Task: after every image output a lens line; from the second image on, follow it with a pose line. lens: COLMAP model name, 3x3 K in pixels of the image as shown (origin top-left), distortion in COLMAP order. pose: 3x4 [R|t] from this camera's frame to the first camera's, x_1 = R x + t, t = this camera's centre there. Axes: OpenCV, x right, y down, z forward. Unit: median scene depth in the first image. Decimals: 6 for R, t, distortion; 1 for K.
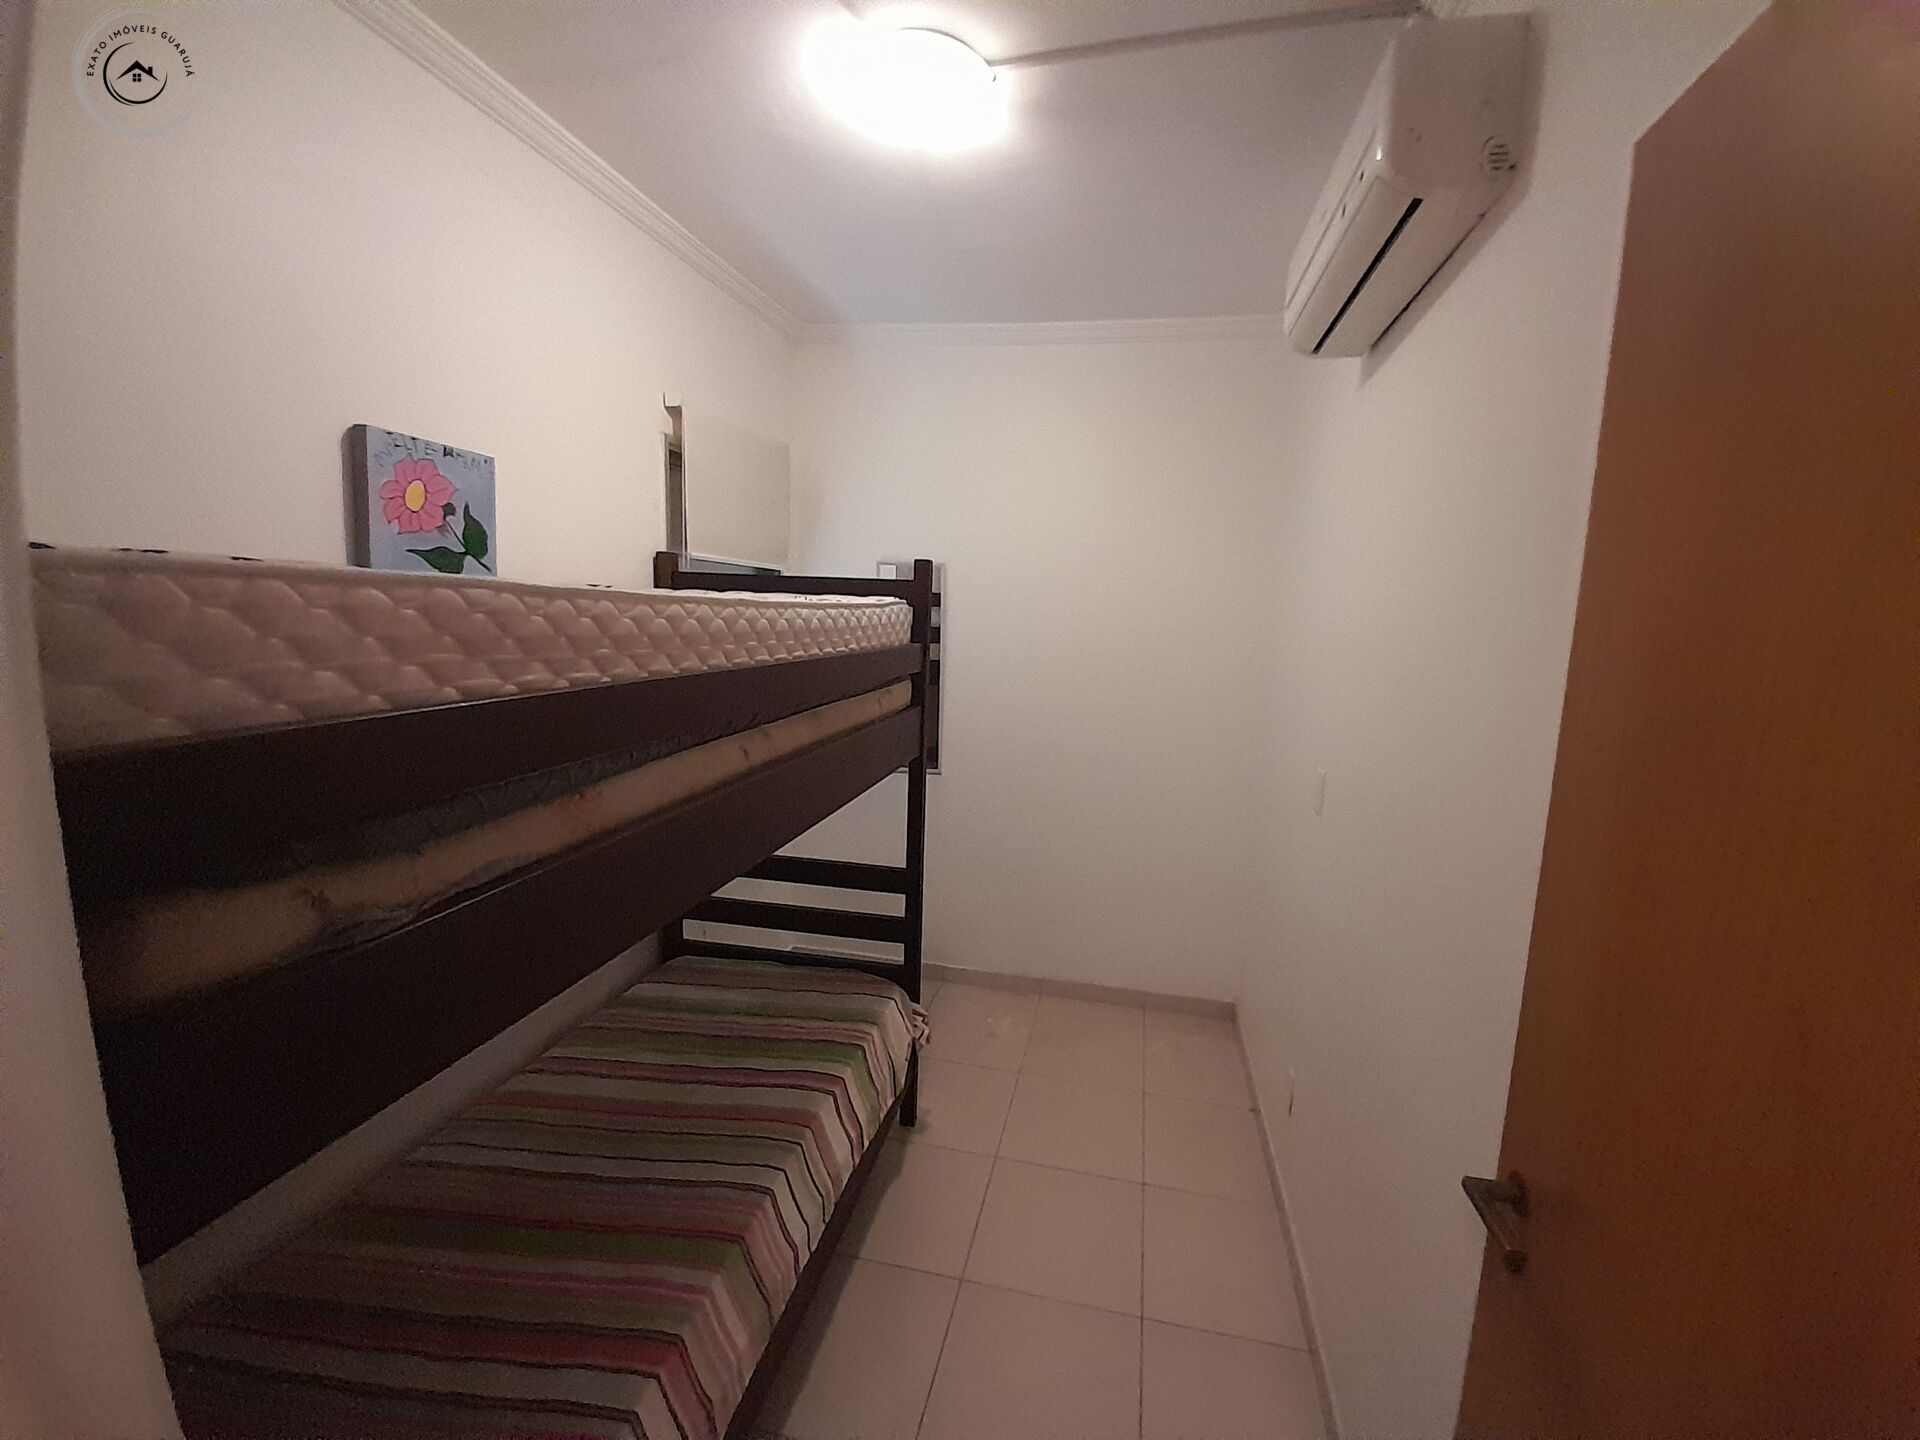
lens RADIAL K [[761.7, 0, 963.9], [0, 761.7, 709.3], [0, 0, 1]] dist [0.002930, -0.011328]
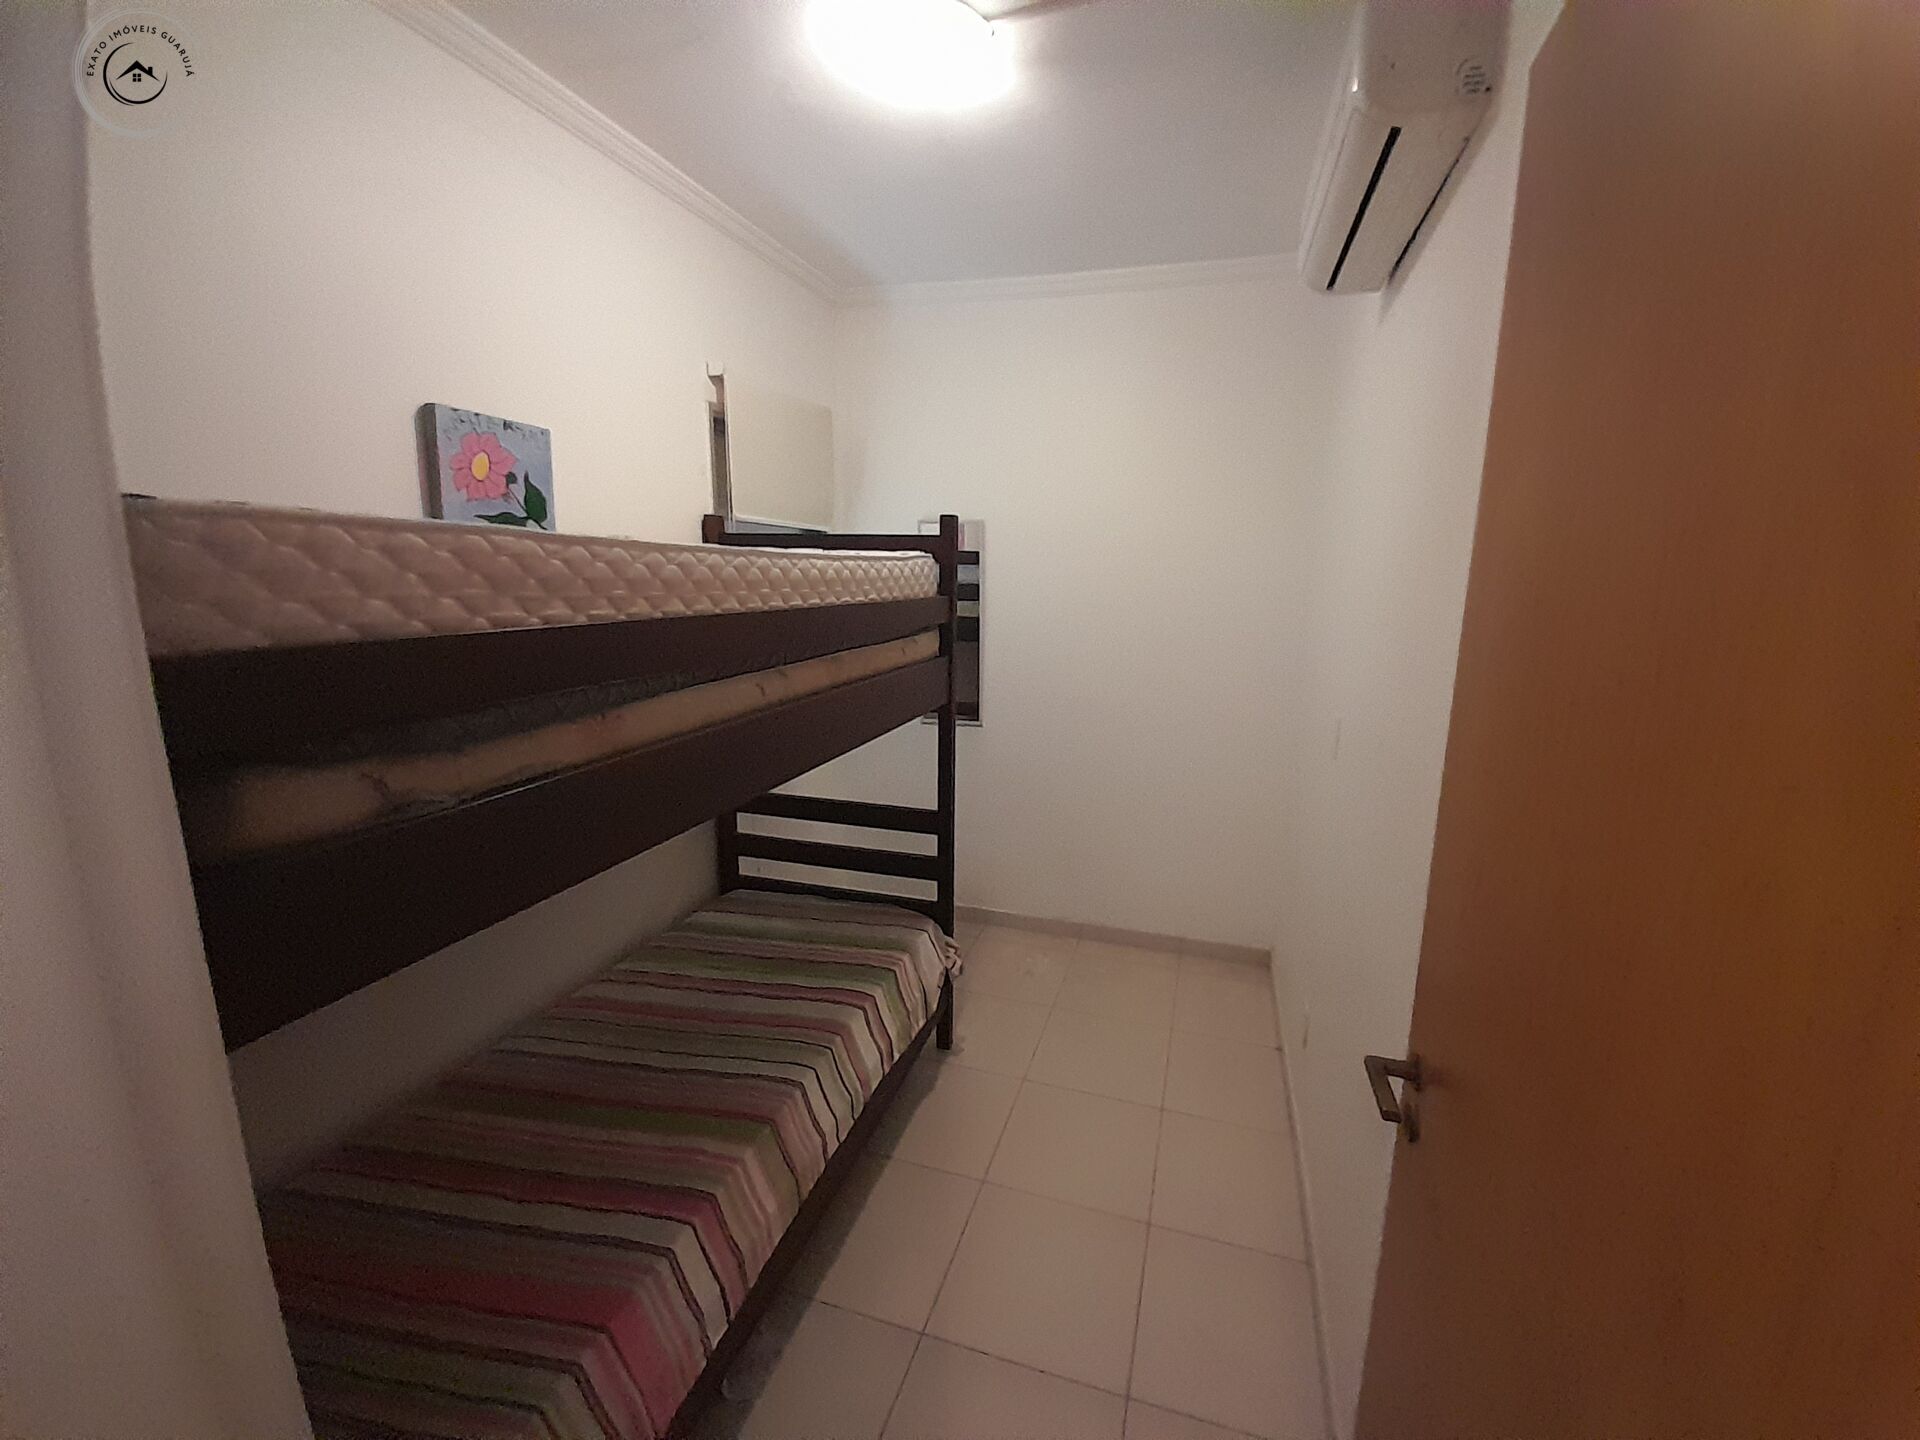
lens RADIAL K [[761.7, 0, 967.6], [0, 761.7, 715.4], [0, 0, 1]] dist [0.002930, -0.011328]
pose [[0.995407, -0.002154, -0.095714, 0.096866], [0.007109, 0.998650, 0.051454, 0.032448], [0.095474, -0.051898, 0.994078, -0.062338]]
